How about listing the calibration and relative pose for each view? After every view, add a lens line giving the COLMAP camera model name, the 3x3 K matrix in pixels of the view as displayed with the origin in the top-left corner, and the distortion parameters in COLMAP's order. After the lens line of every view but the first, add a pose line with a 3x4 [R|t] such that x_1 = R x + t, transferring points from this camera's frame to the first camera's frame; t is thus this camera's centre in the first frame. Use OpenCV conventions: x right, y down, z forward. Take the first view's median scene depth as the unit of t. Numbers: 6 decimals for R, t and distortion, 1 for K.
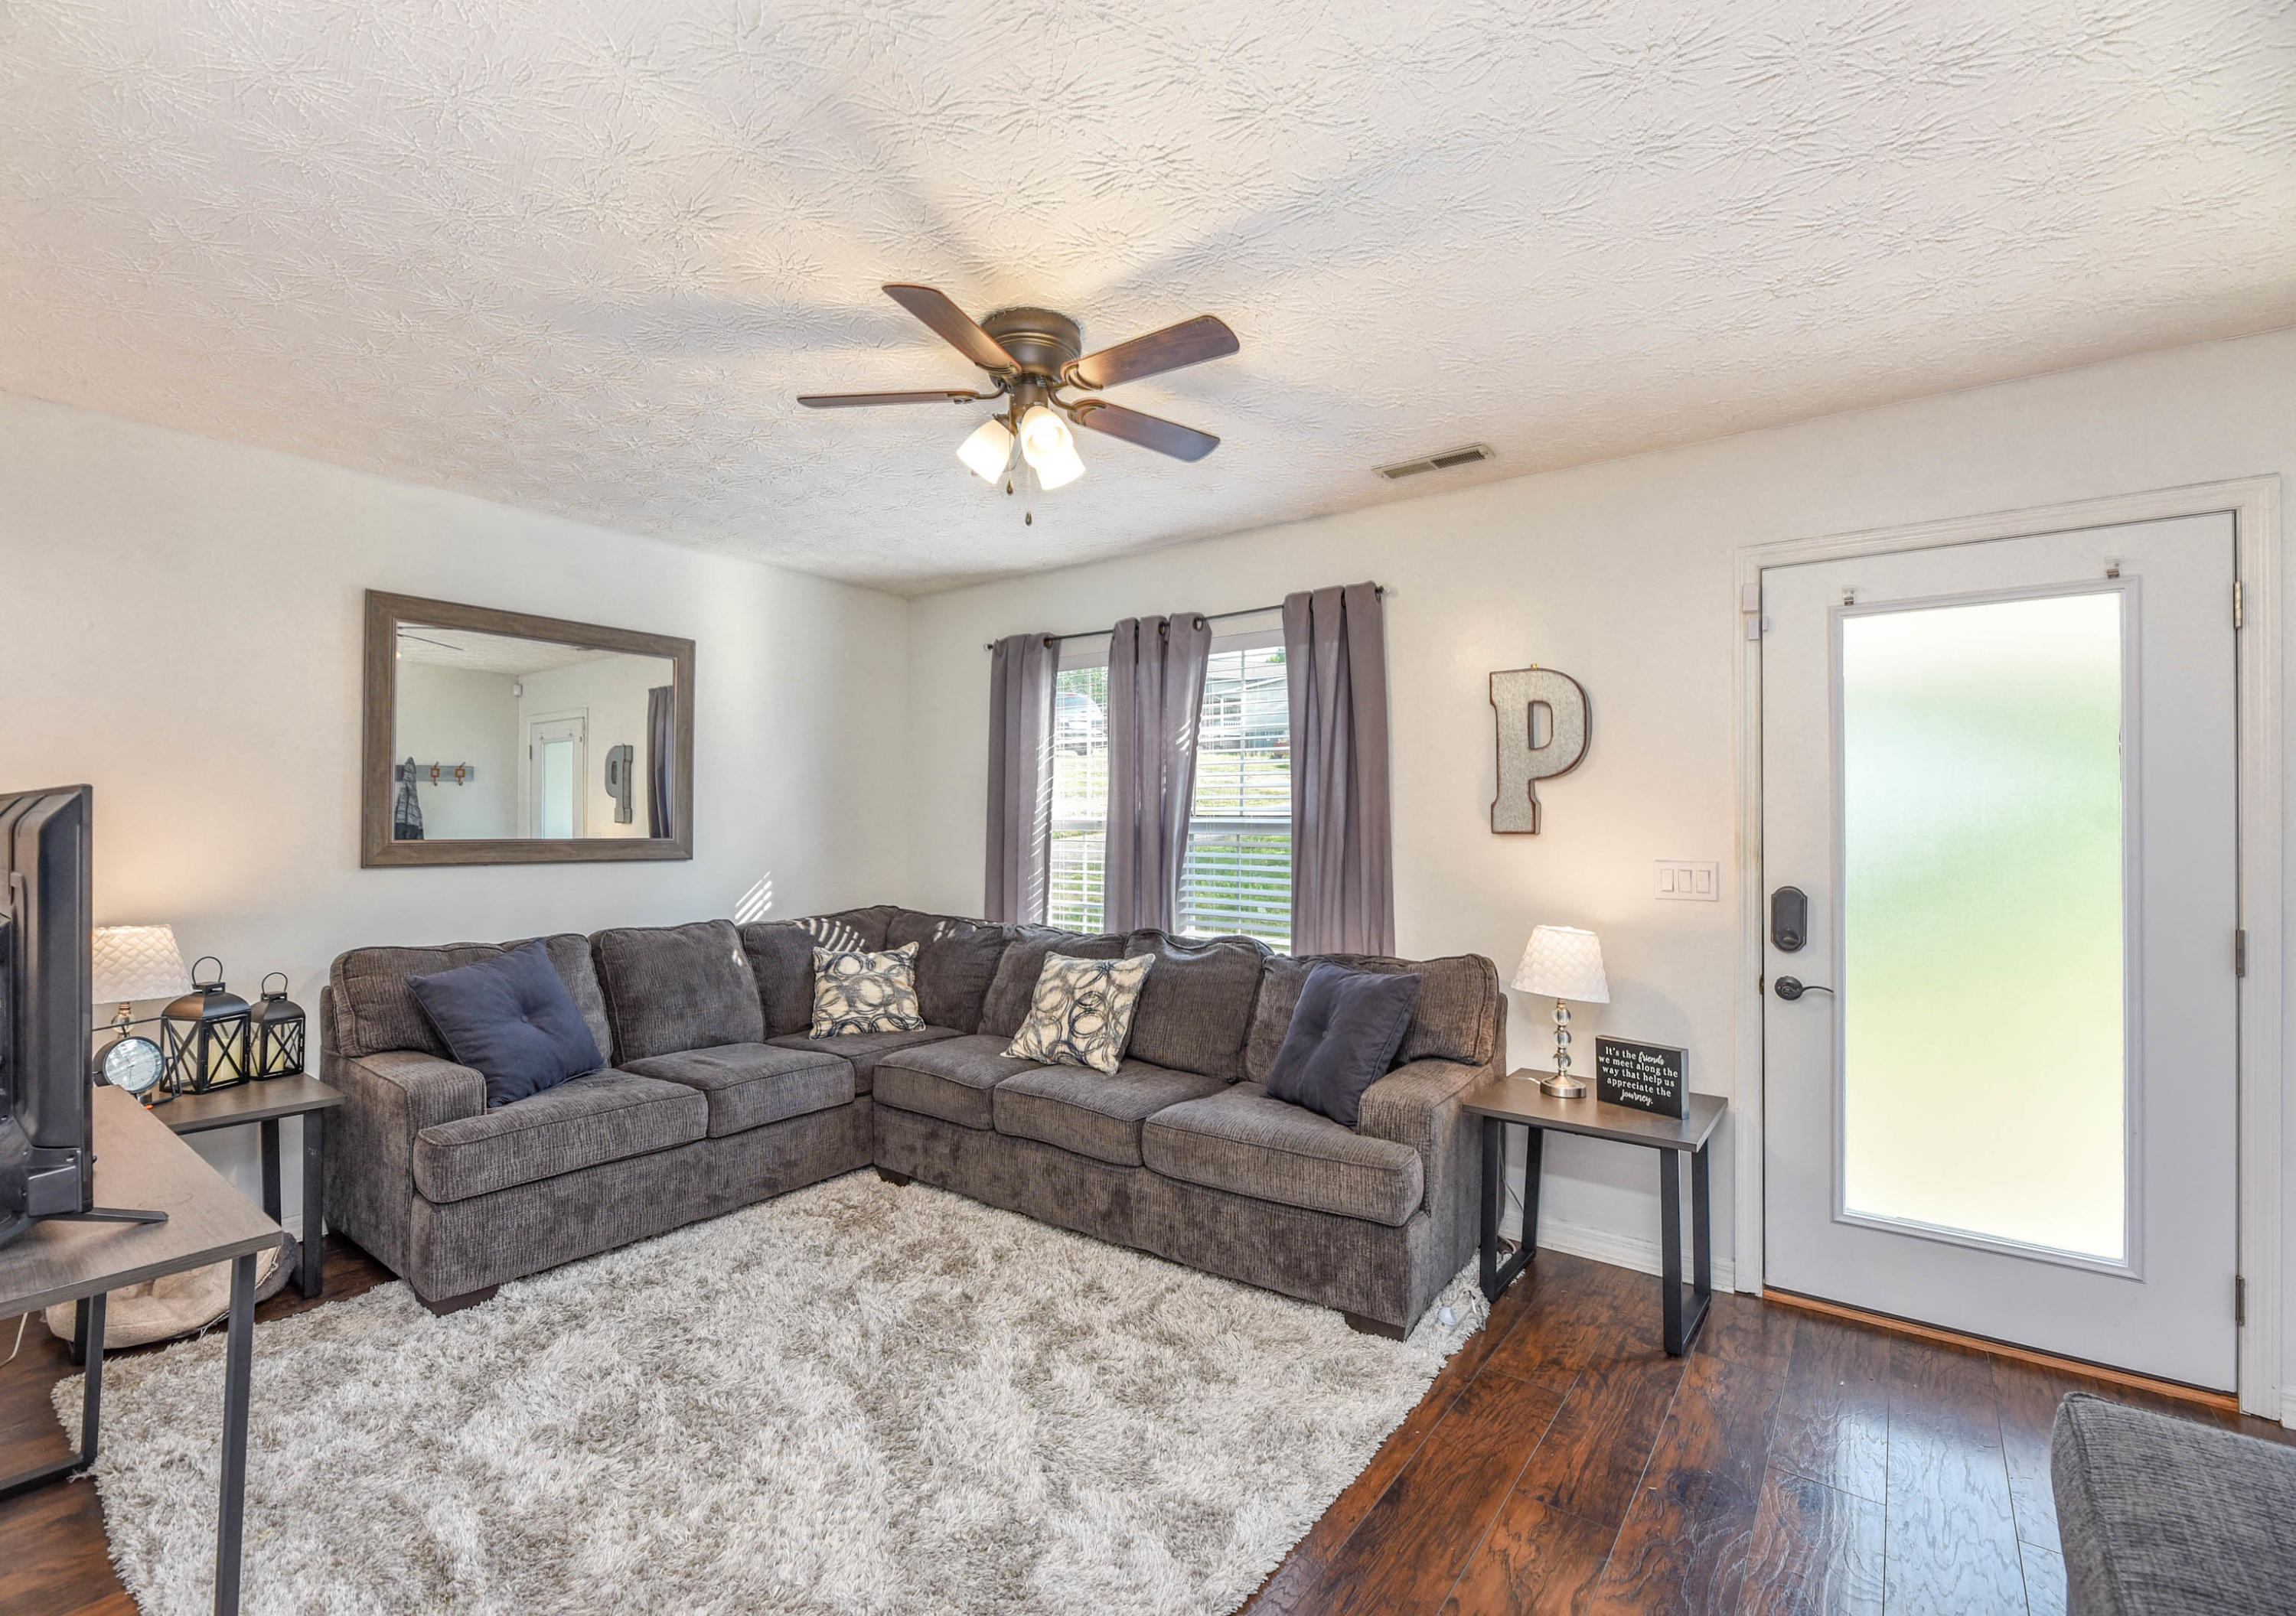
lens RADIAL K [[1009.0, 0, 1087.3], [0, 1009.0, 803.2], [0, 0, 1]] dist [0.002595, 0.000141]
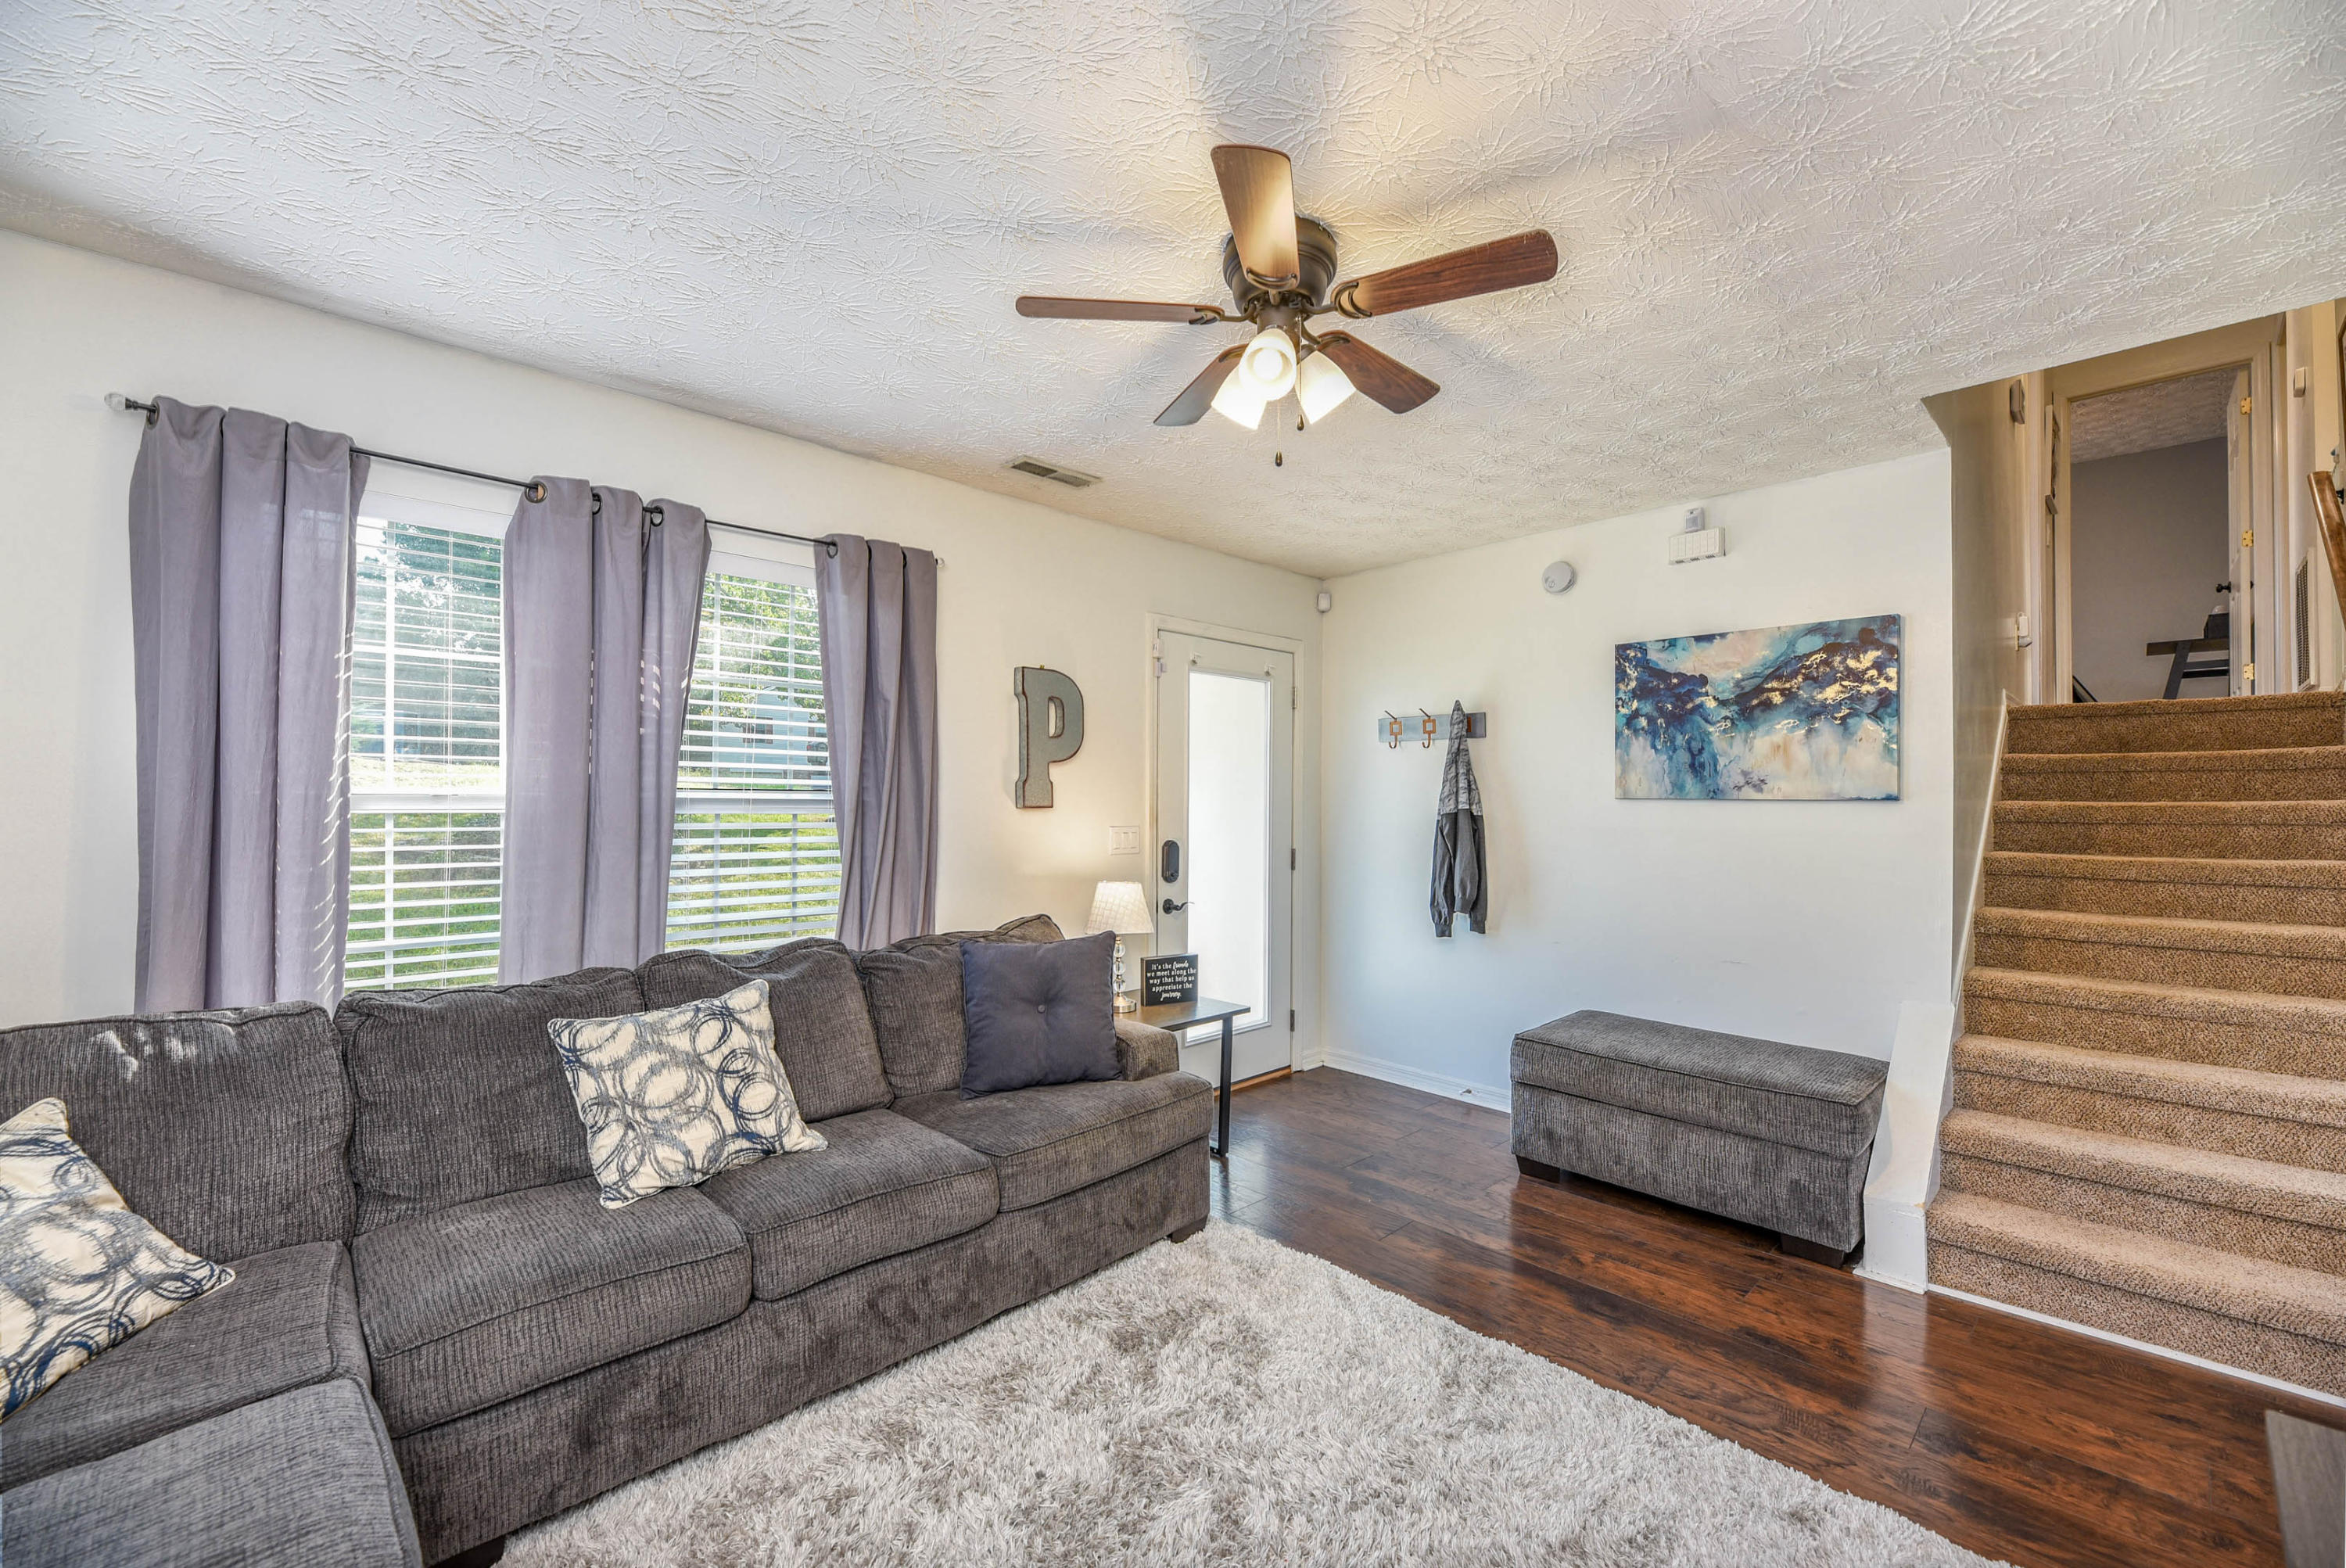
lens RADIAL K [[959.6, 0, 1188.8], [0, 959.6, 782.0], [0, 0, 1]] dist [-0.002513, -0.000439]
pose [[0.126573, 0.011816, 0.991887, -0.609184], [-0.026389, 0.999615, -0.008541, 0.004824], [-0.991606, -0.025093, 0.126836, 0.637306]]
